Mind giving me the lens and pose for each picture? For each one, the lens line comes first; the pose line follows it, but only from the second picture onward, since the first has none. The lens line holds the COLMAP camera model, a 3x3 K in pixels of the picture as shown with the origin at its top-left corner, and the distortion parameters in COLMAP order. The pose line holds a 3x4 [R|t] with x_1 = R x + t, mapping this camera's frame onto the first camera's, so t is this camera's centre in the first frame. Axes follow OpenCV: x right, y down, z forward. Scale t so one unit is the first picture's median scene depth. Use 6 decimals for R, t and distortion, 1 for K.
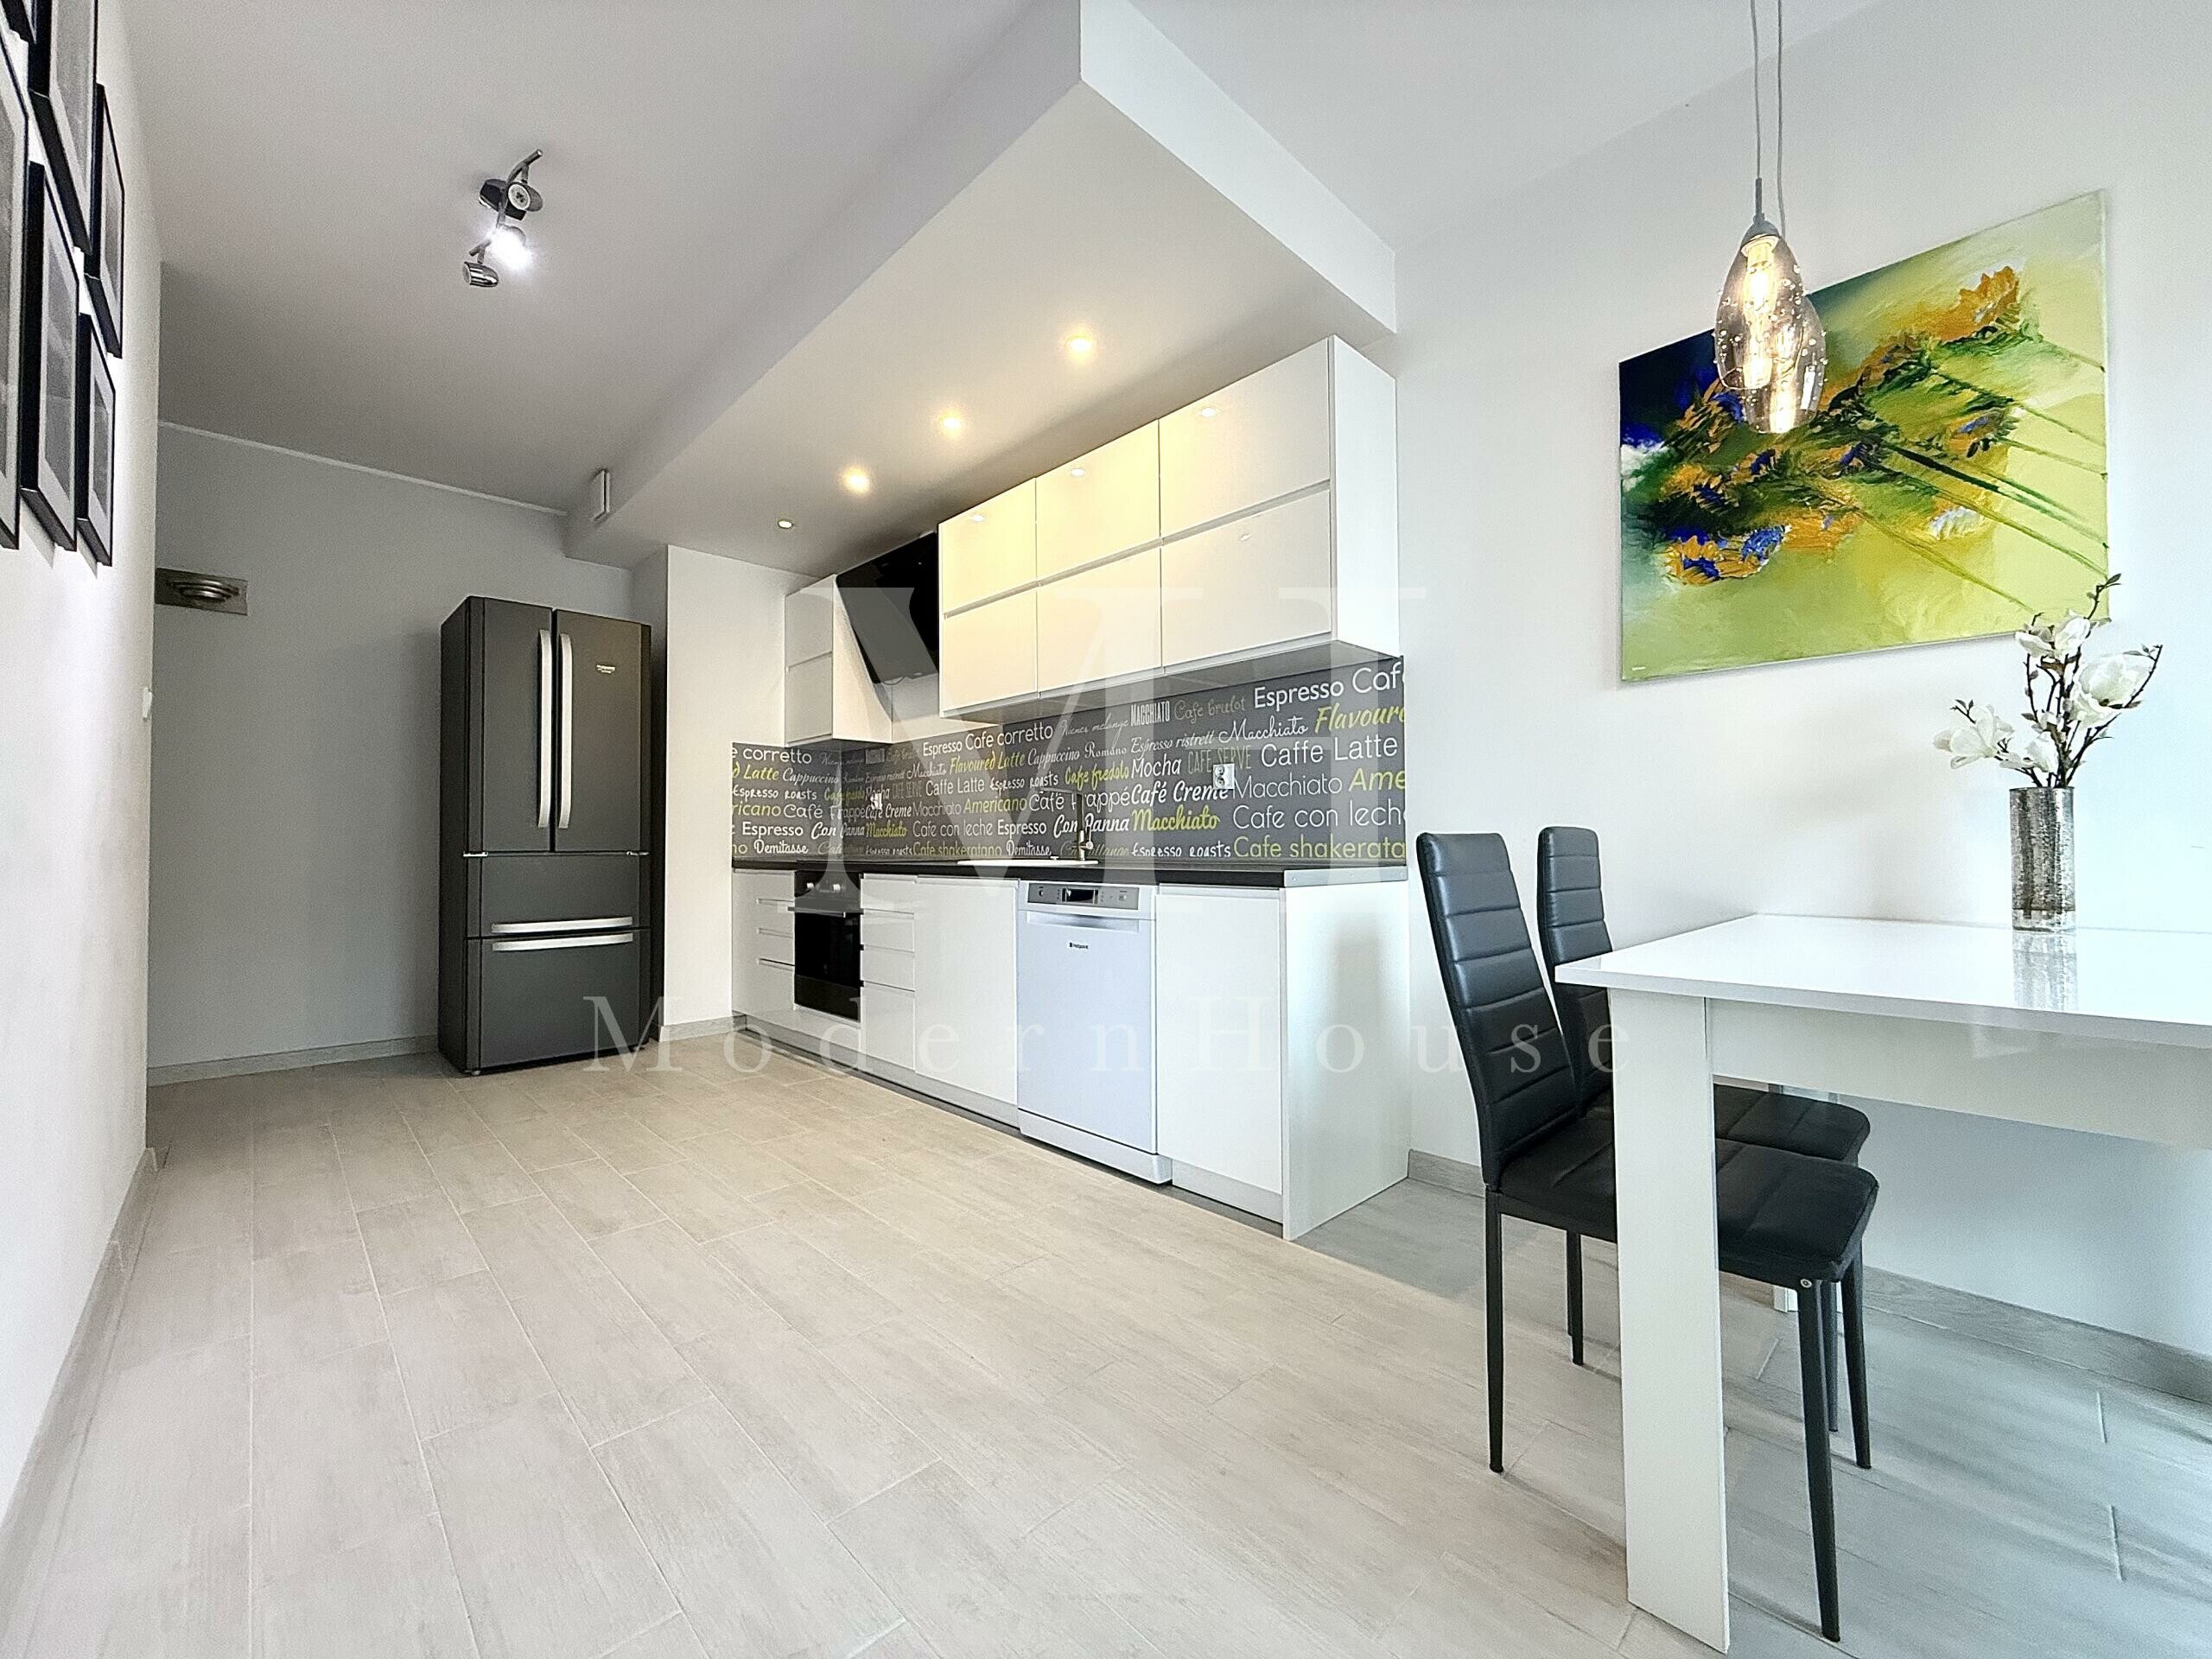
lens RADIAL K [[897.6, 0, 1111.7], [0, 897.6, 825.1], [0, 0, 1]] dist [0.000278, -0.000016]
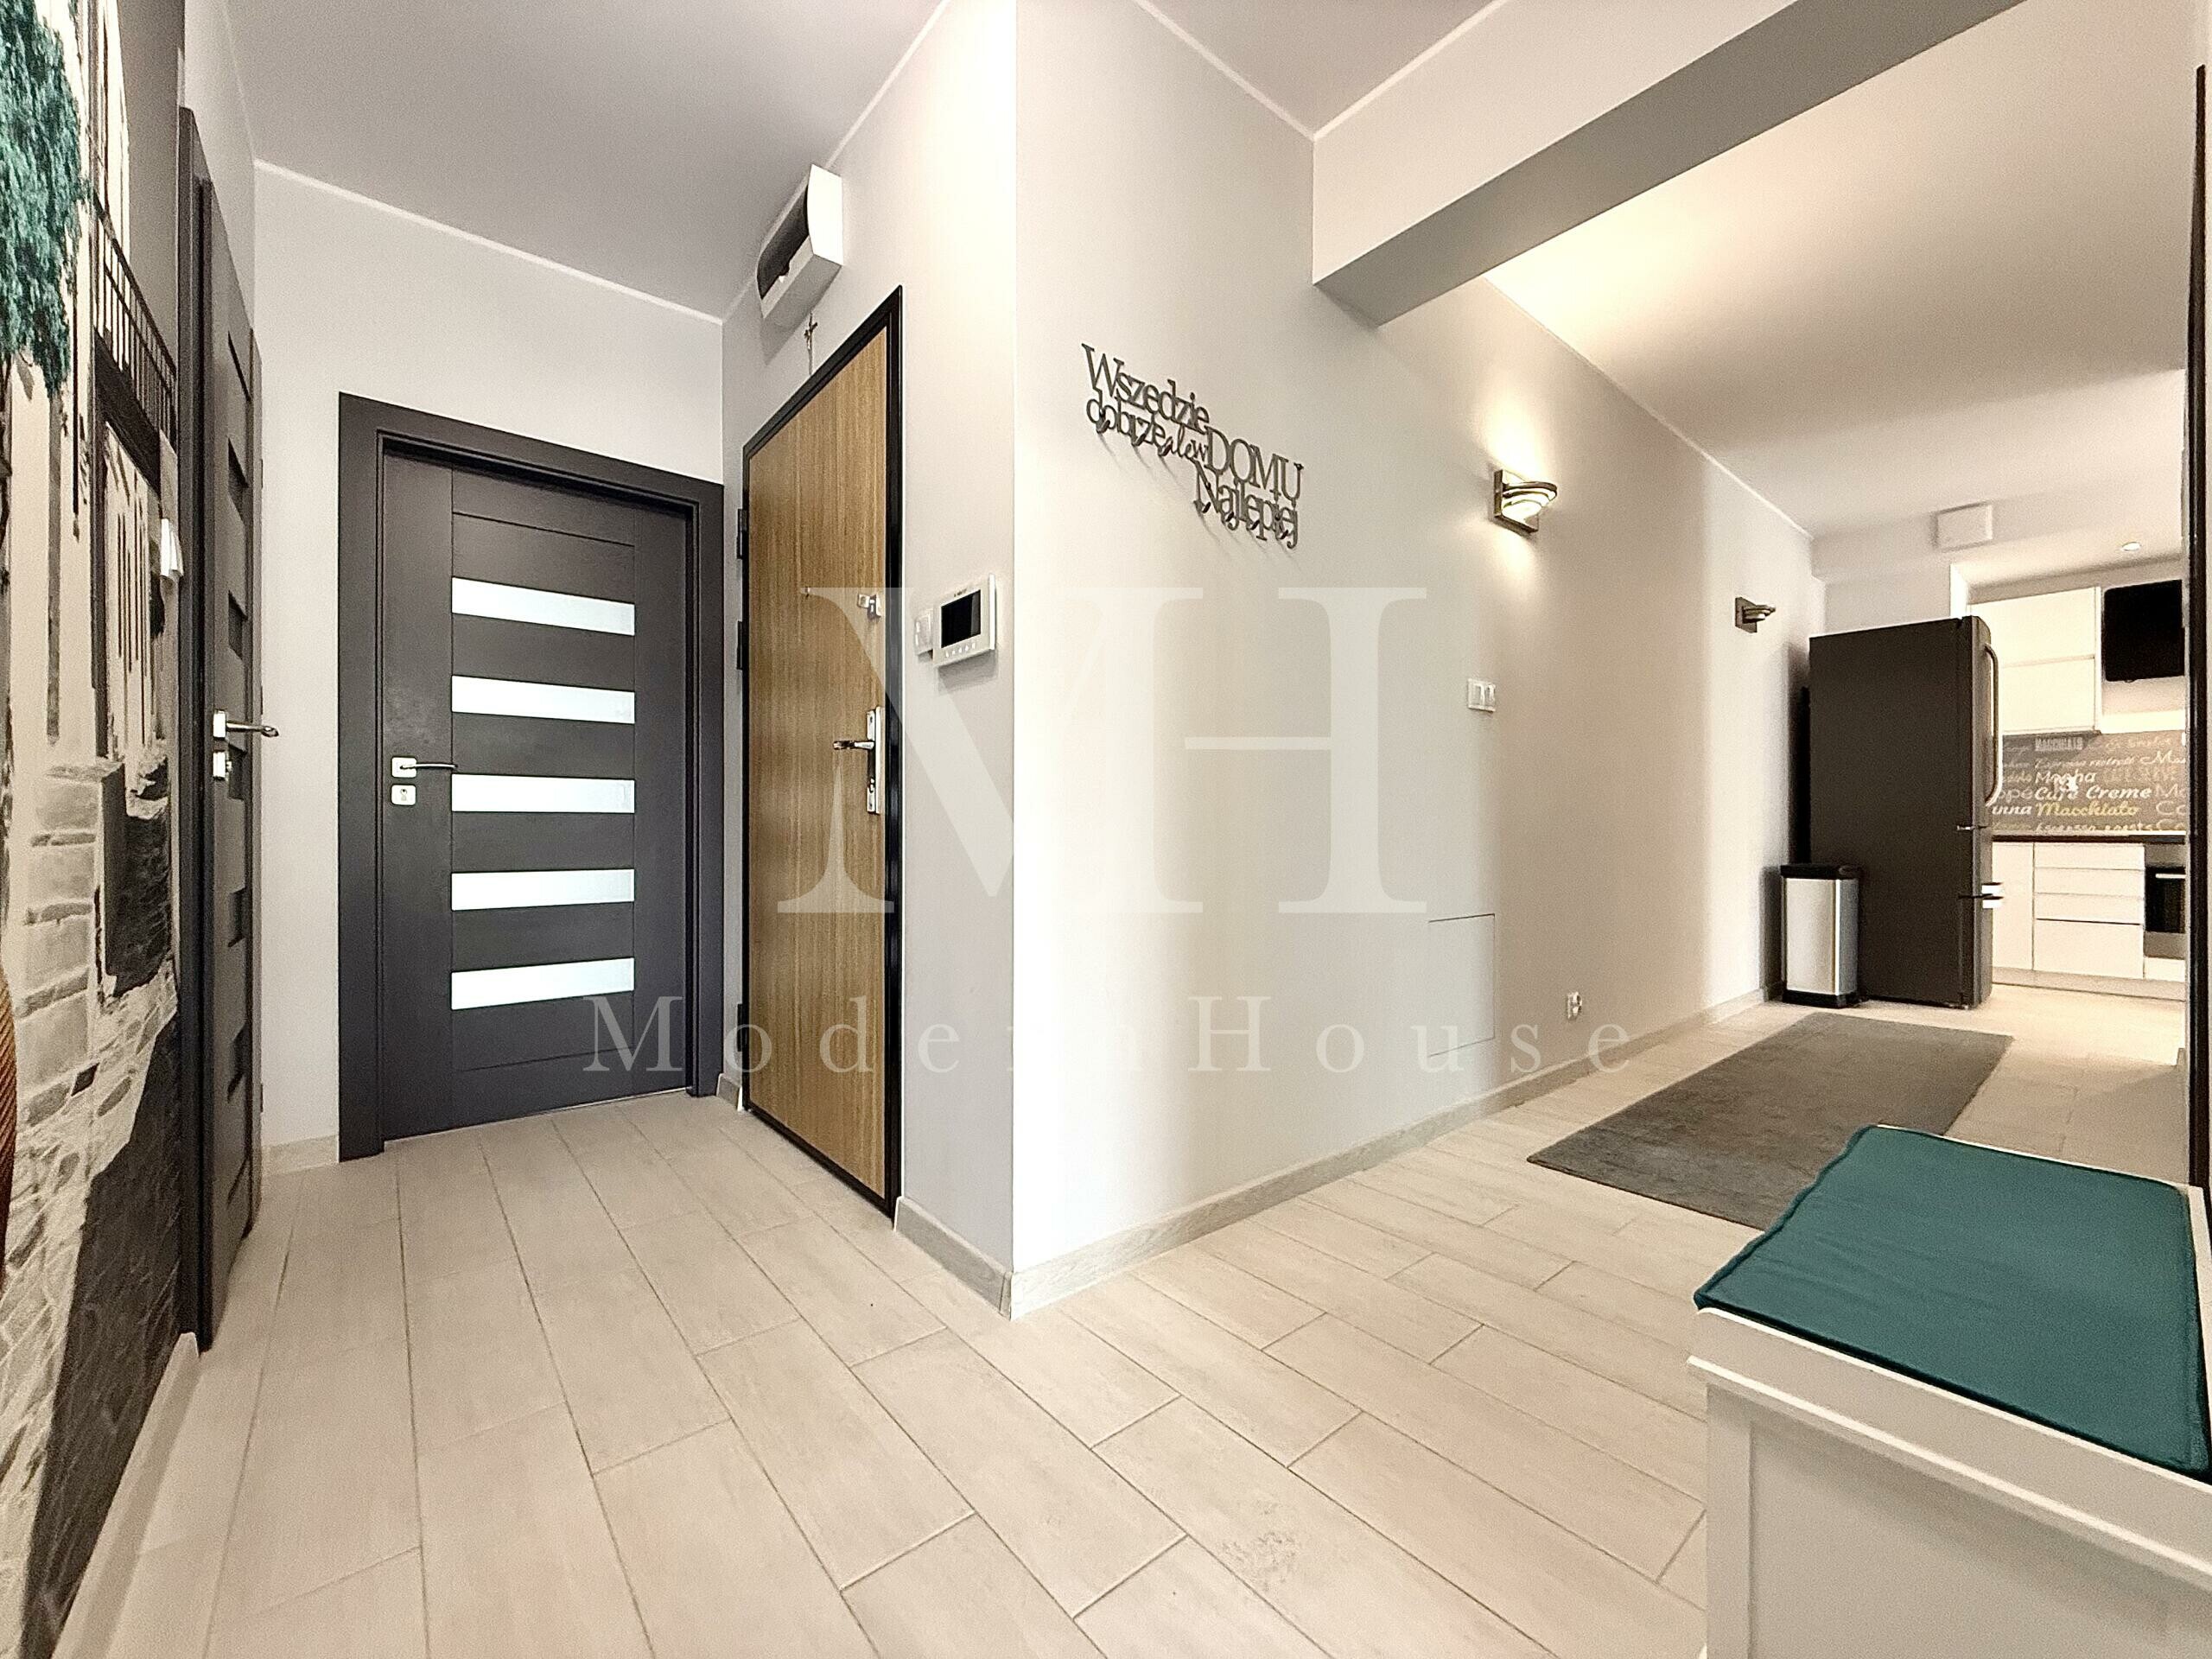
lens RADIAL K [[884.1, 0, 1101.4], [0, 884.1, 828.0], [0, 0, 1]] dist [-0.000668, -0.000048]
pose [[0.996629, 0.000015, -0.082038, -2.033154], [0.002202, 0.999635, 0.026942, -0.005270], [0.082009, -0.027032, 0.996265, -0.340271]]
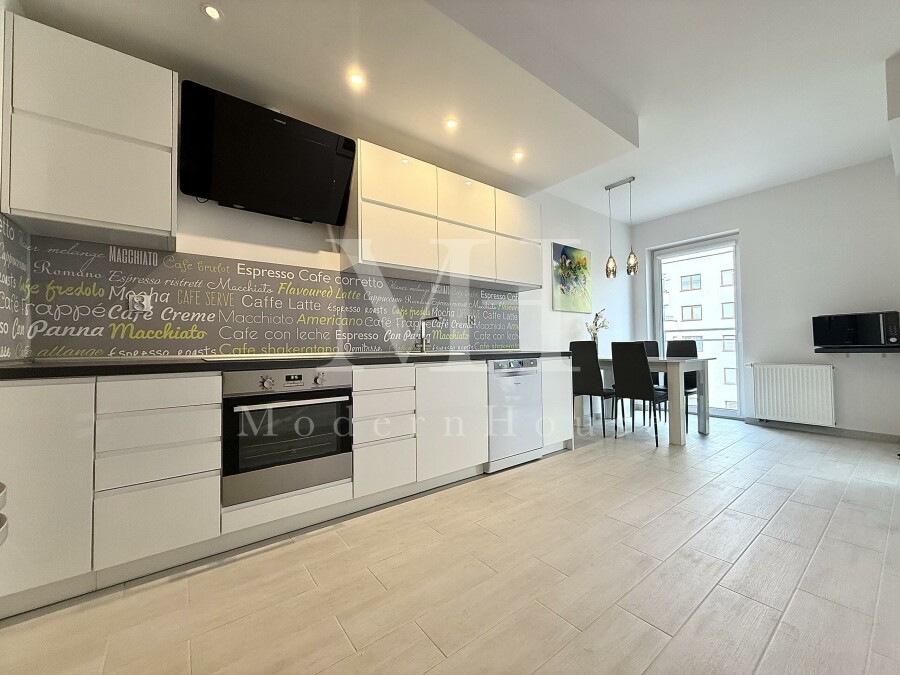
lens RADIAL K [[349.6, 0, 438.1], [0, 349.6, 340.0], [0, 0, 1]] dist [-0.001728, -0.000110]
pose [[0.139456, 0.023985, 0.989938, -0.873047], [-0.011661, 0.999677, -0.022578, 0.029388], [-0.990160, -0.008395, 0.139690, 0.888179]]
